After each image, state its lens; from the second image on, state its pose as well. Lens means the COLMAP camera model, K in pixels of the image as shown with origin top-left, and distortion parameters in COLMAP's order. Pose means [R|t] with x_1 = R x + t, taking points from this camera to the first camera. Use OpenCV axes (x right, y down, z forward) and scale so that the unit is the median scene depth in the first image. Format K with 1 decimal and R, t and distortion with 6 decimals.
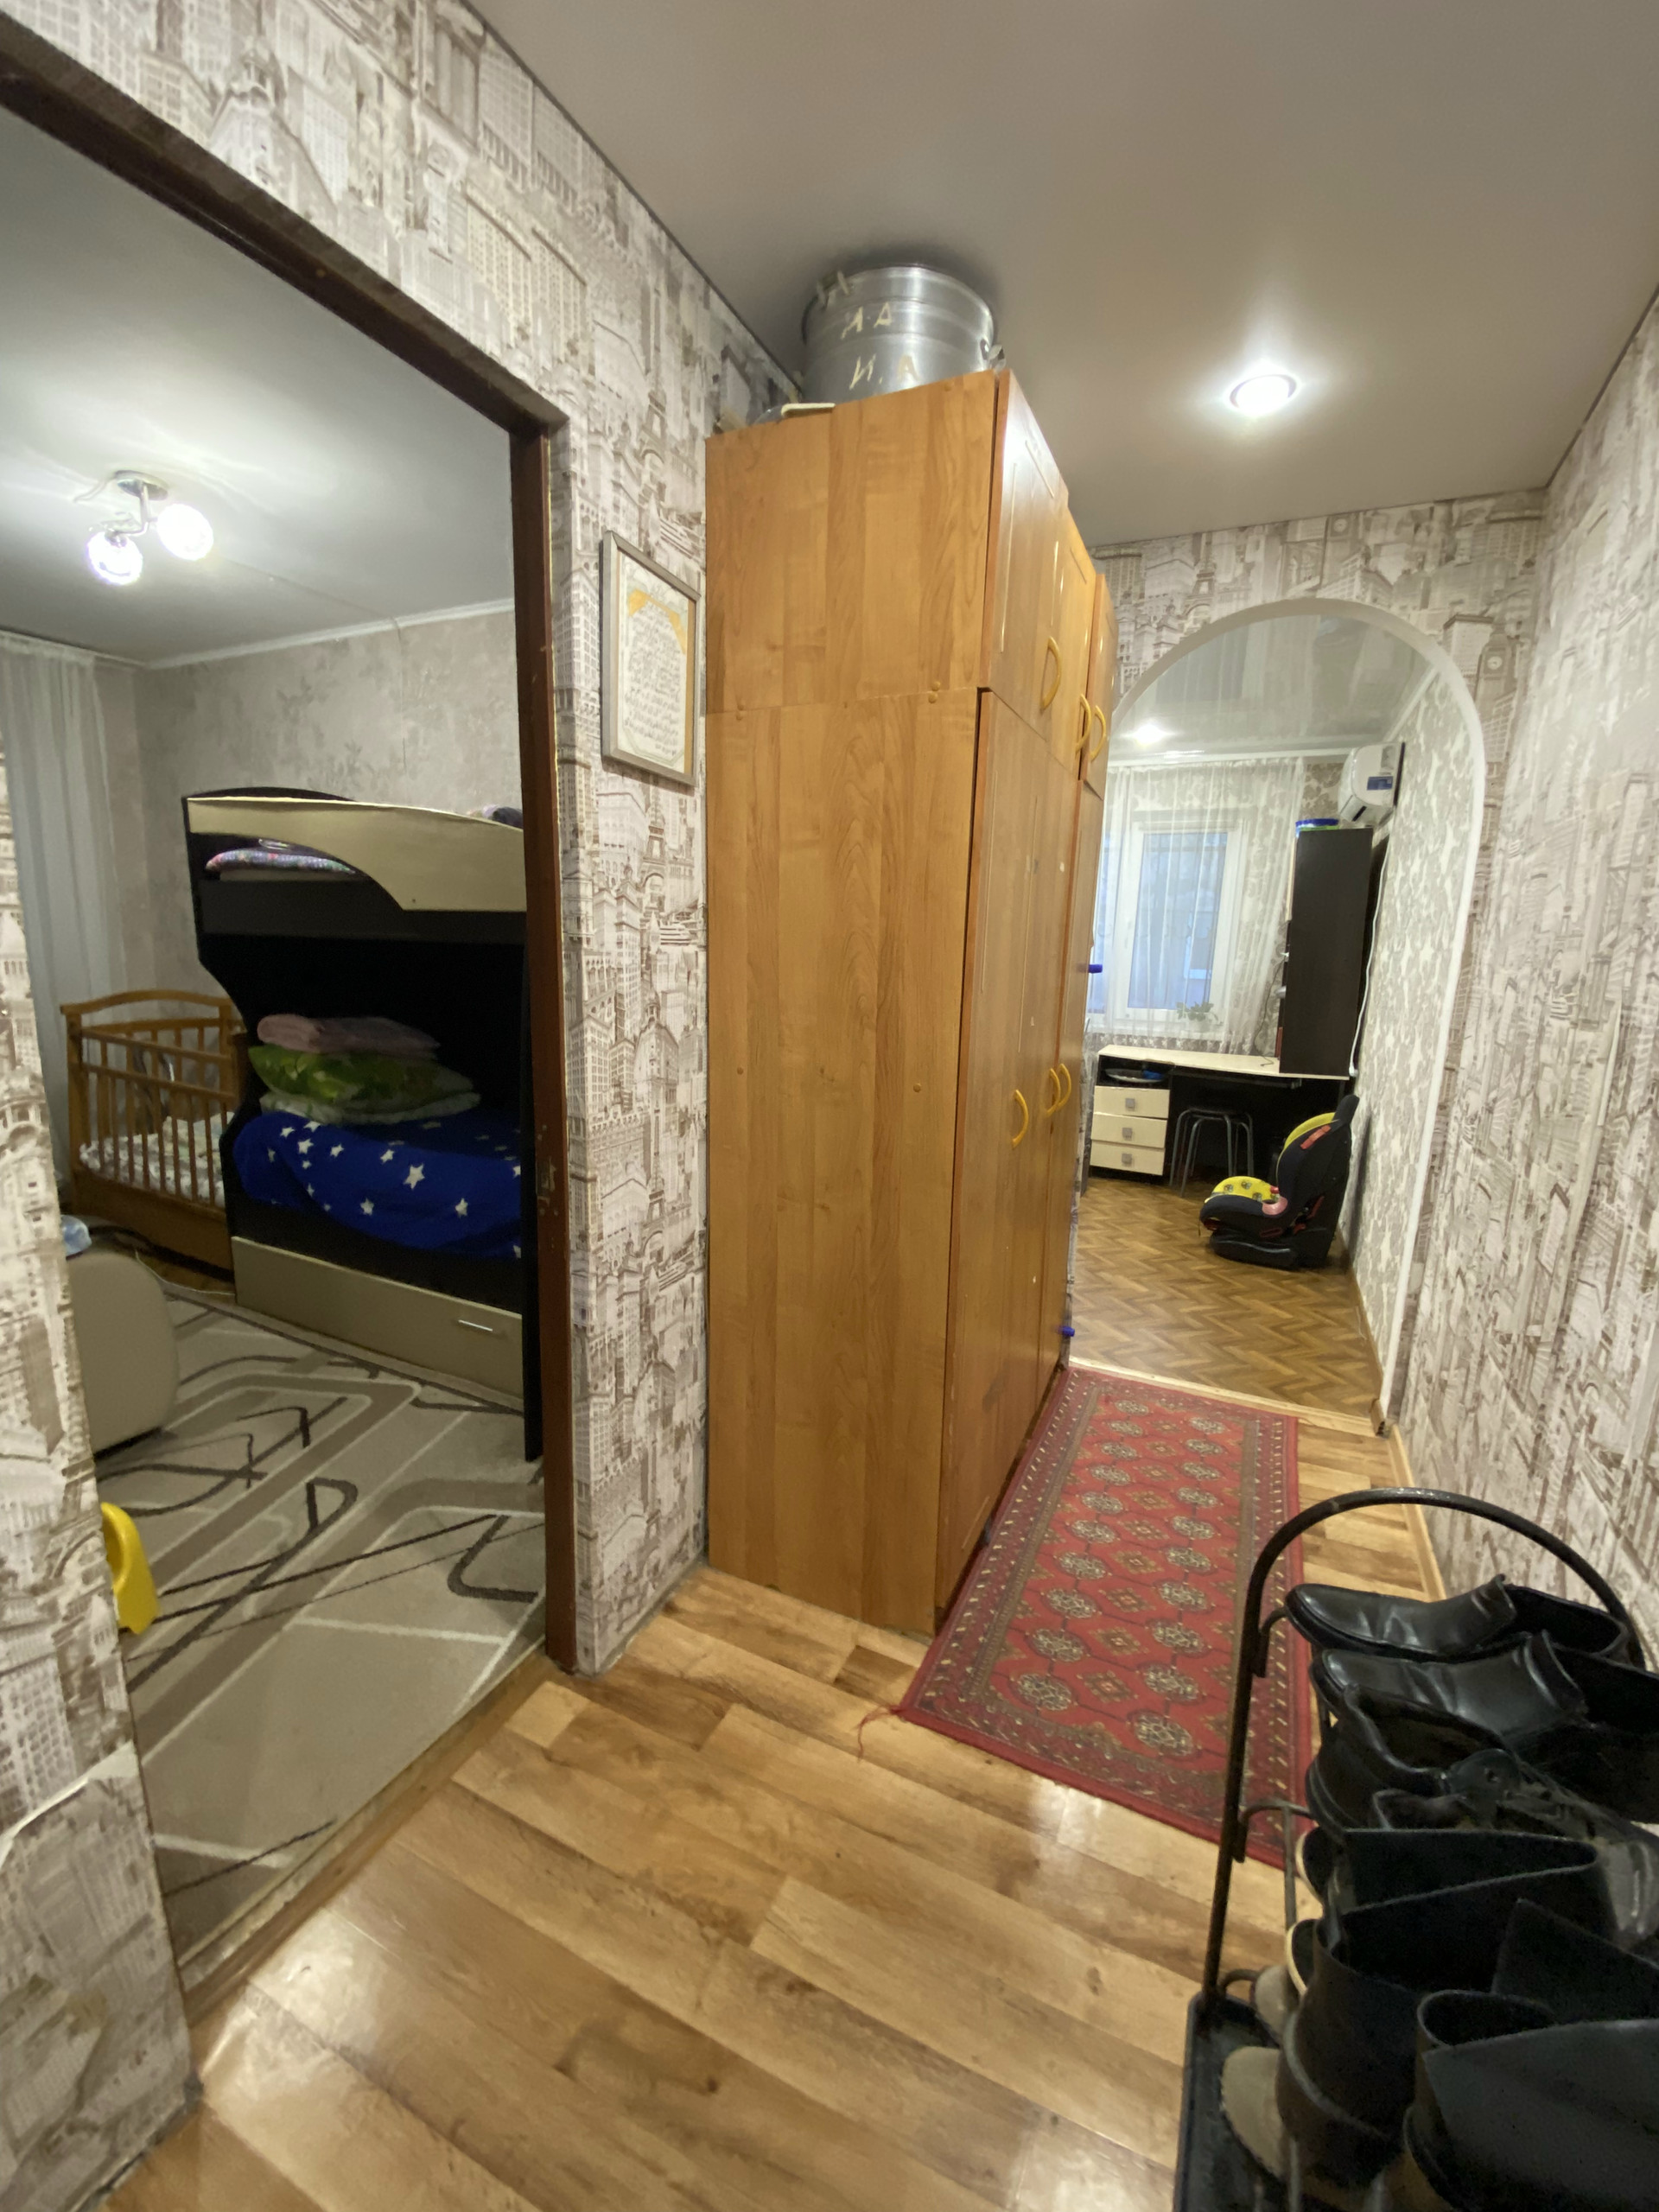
lens RADIAL K [[887.8, 0, 827.1], [0, 887.8, 1102.1], [0, 0, 1]] dist [0.024419, -0.024315]
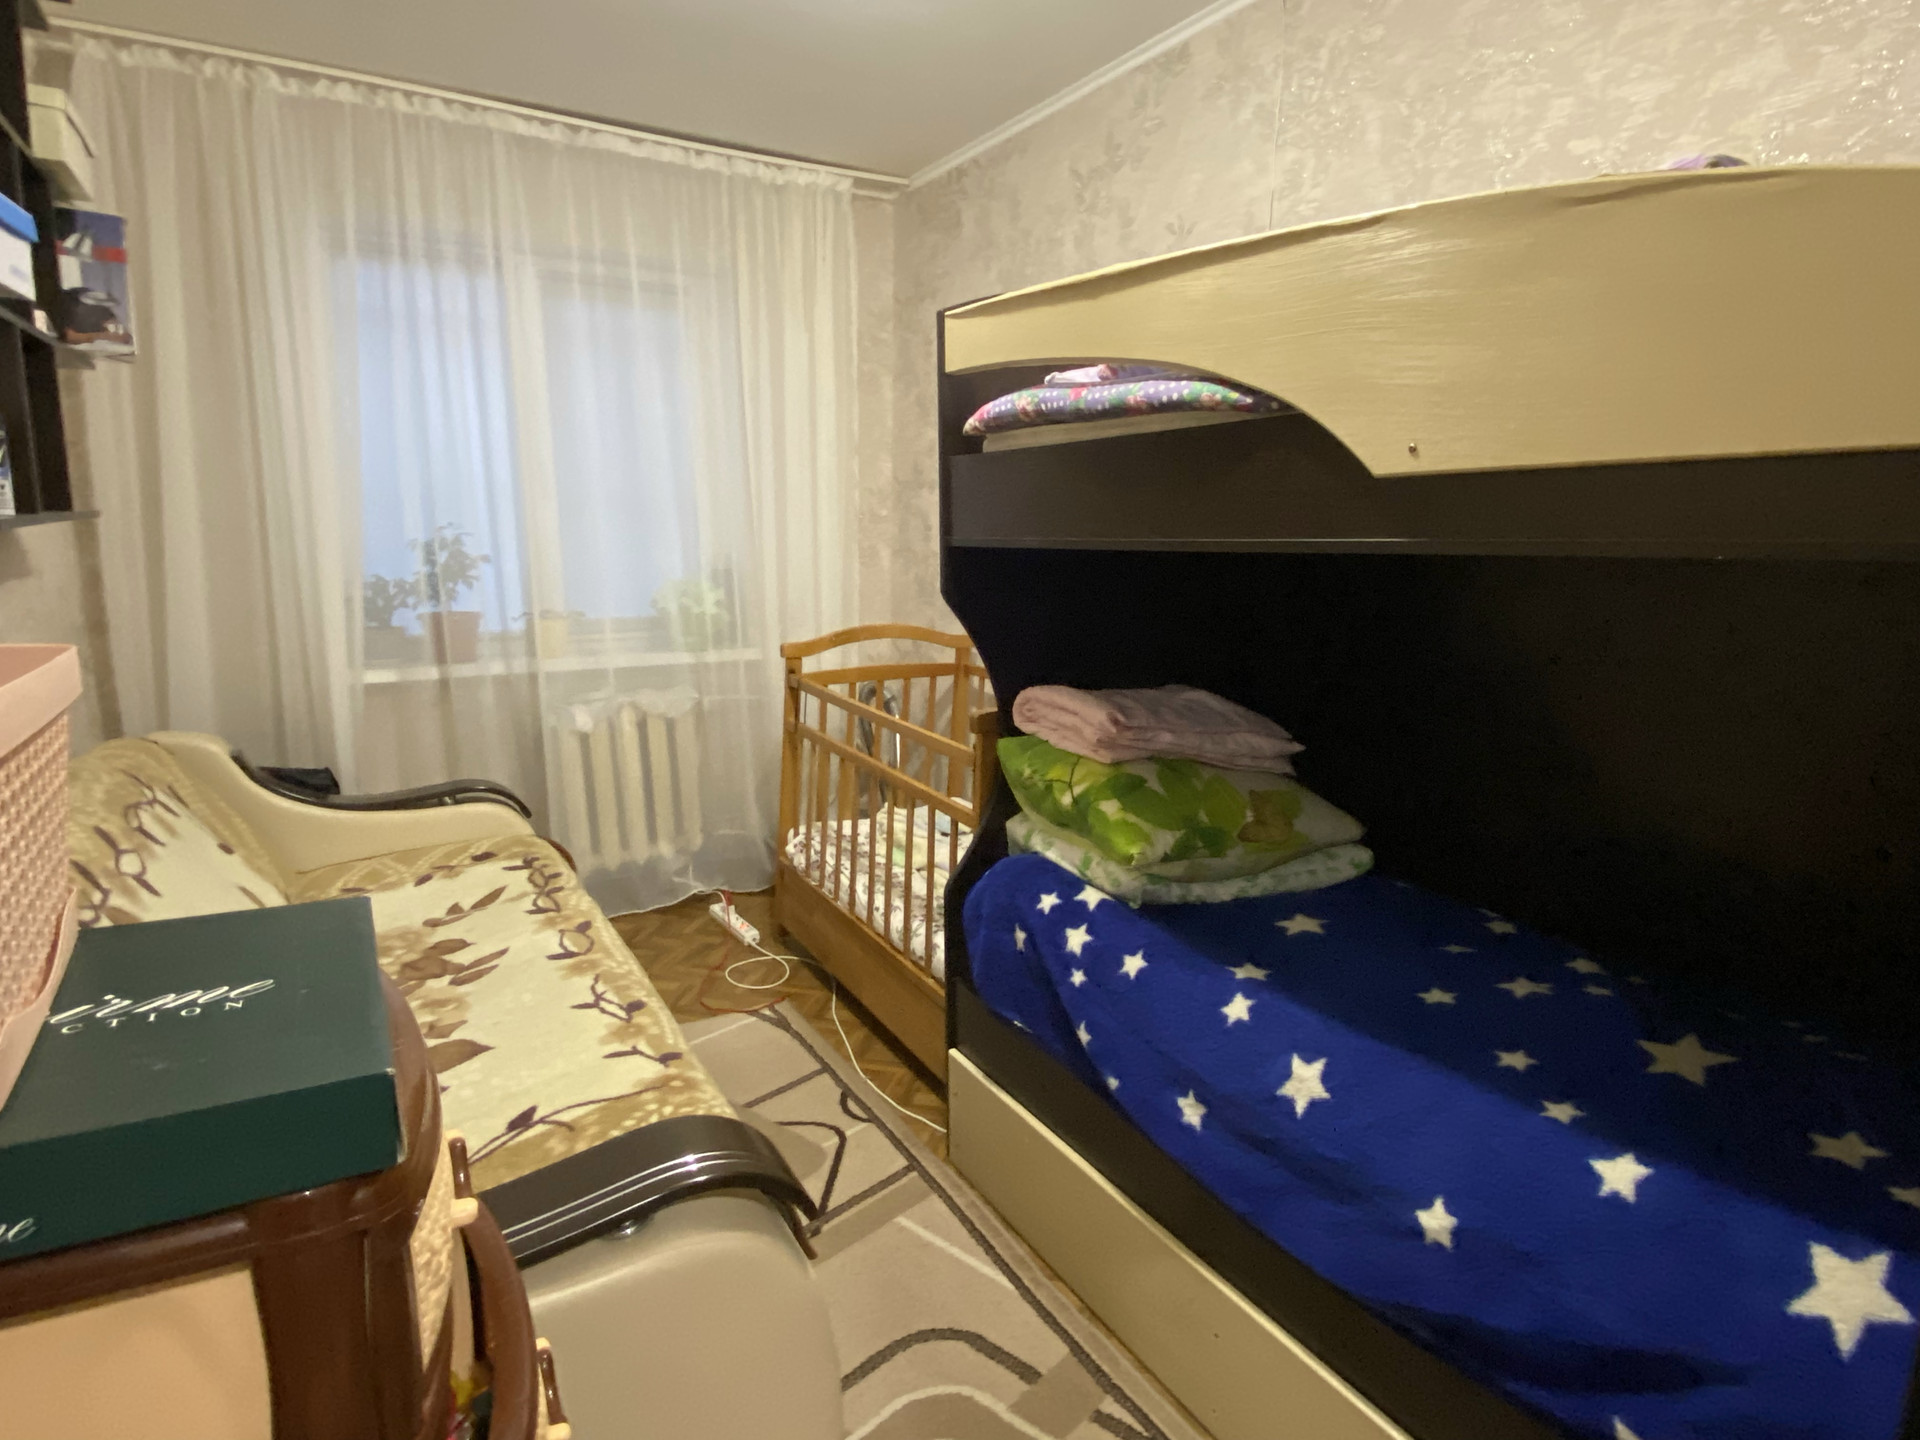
lens RADIAL K [[1012.3, 0, 935.8], [0, 1012.3, 713.1], [0, 0, 1]] dist [-0.023863, 0.001808]
pose [[0.822805, 0.072556, -0.563674, -0.307782], [-0.077492, 0.996877, 0.015201, -0.084158], [0.563016, 0.031173, 0.825858, 0.426913]]
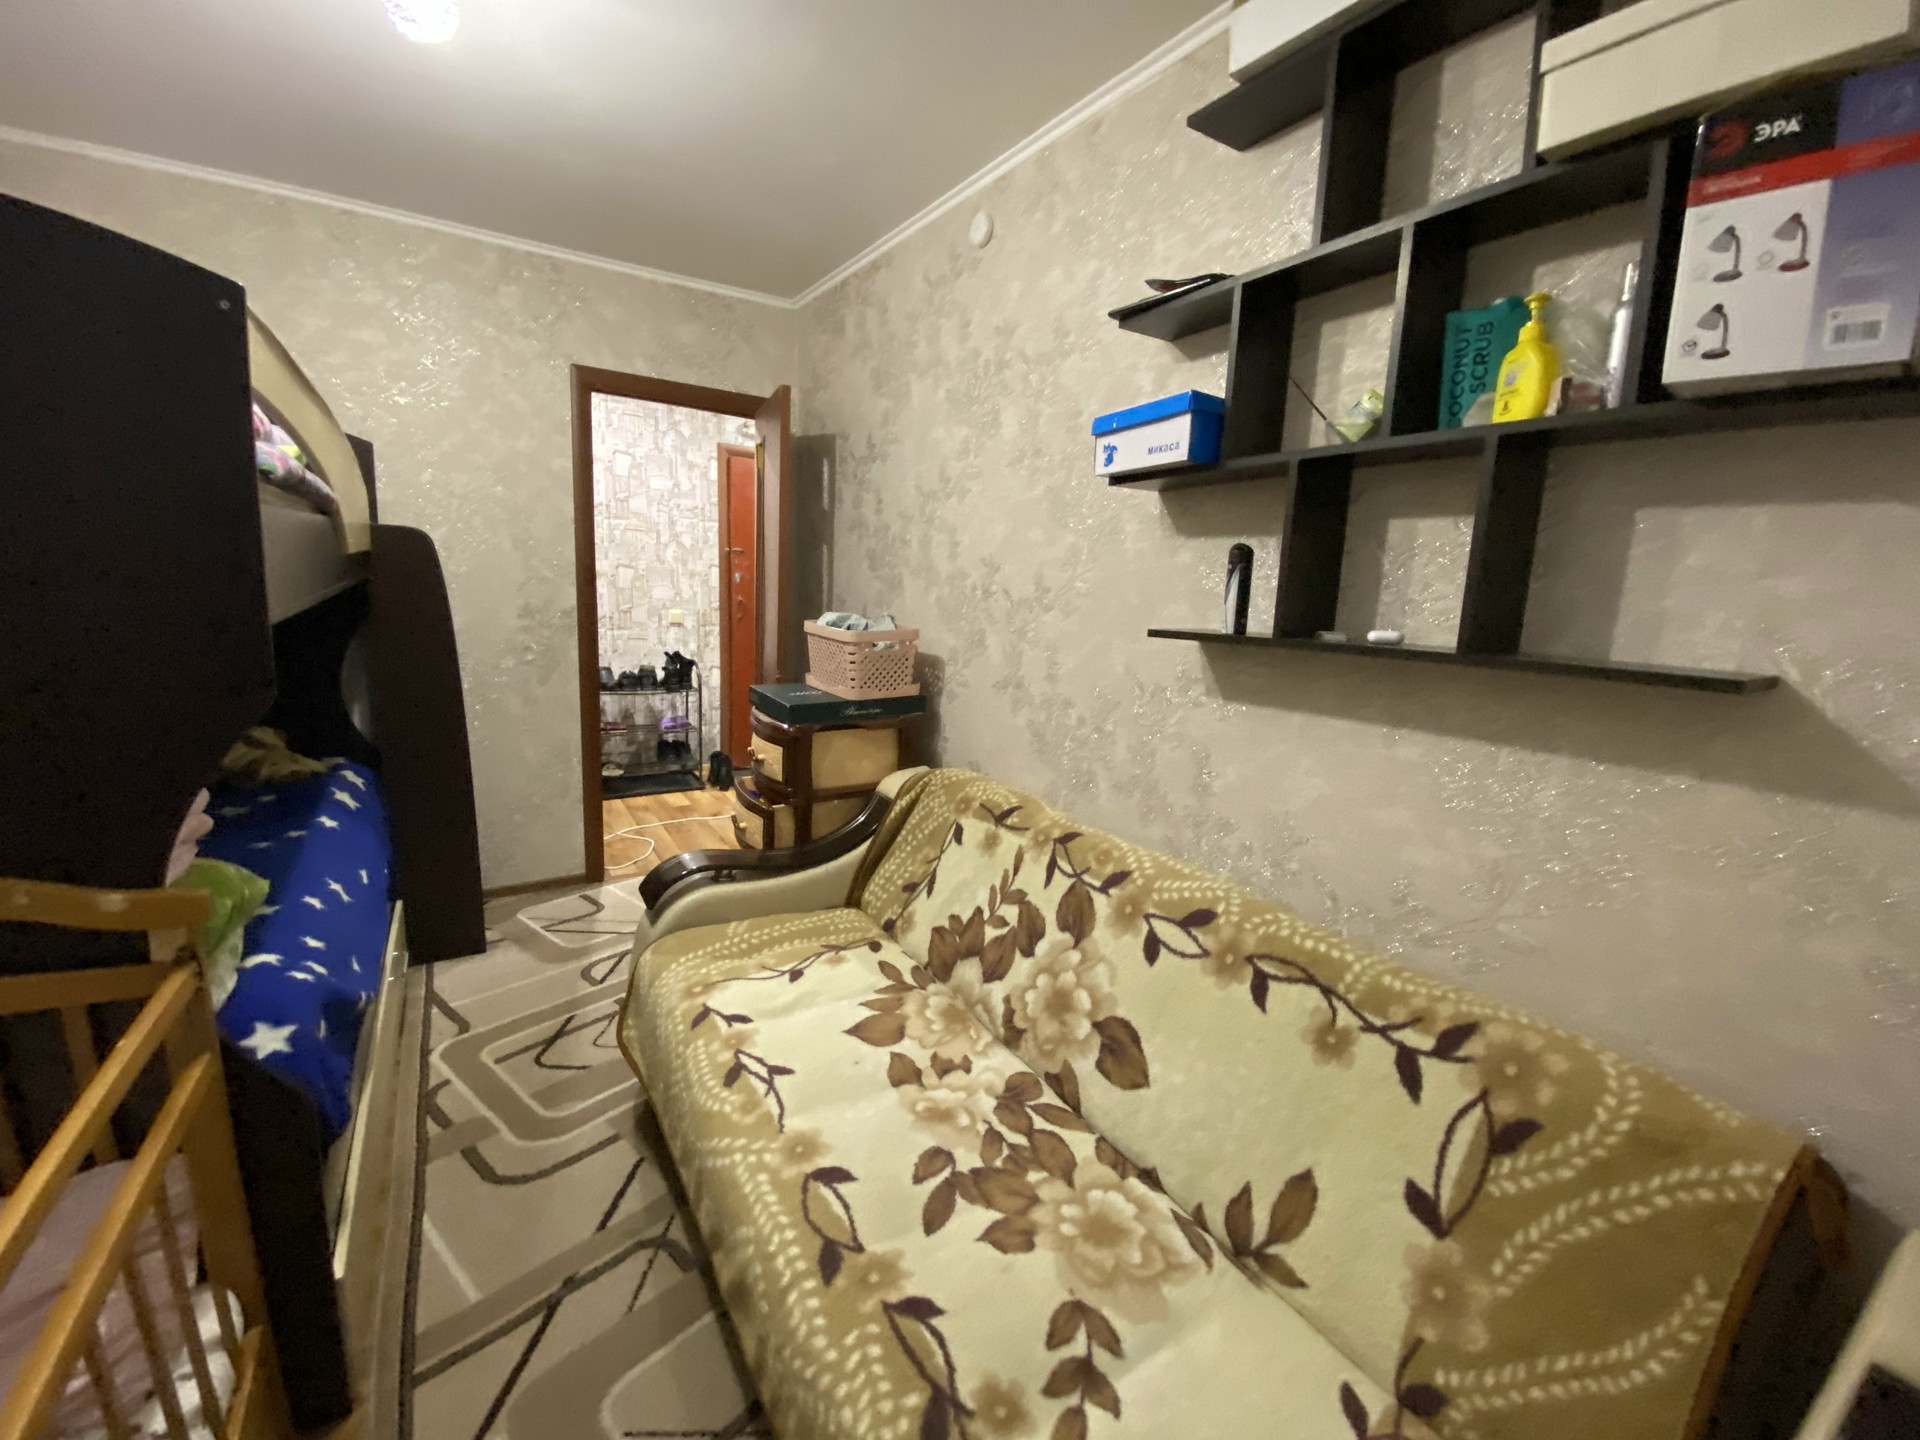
lens RADIAL K [[770.6, 0, 951.3], [0, 770.6, 717.2], [0, 0, 1]] dist [0.024419, -0.024315]
pose [[-0.840147, -0.190524, 0.507793, -1.087185], [0.001709, 0.935333, 0.353766, -0.265390], [-0.542356, 0.298083, -0.785491, 1.057991]]
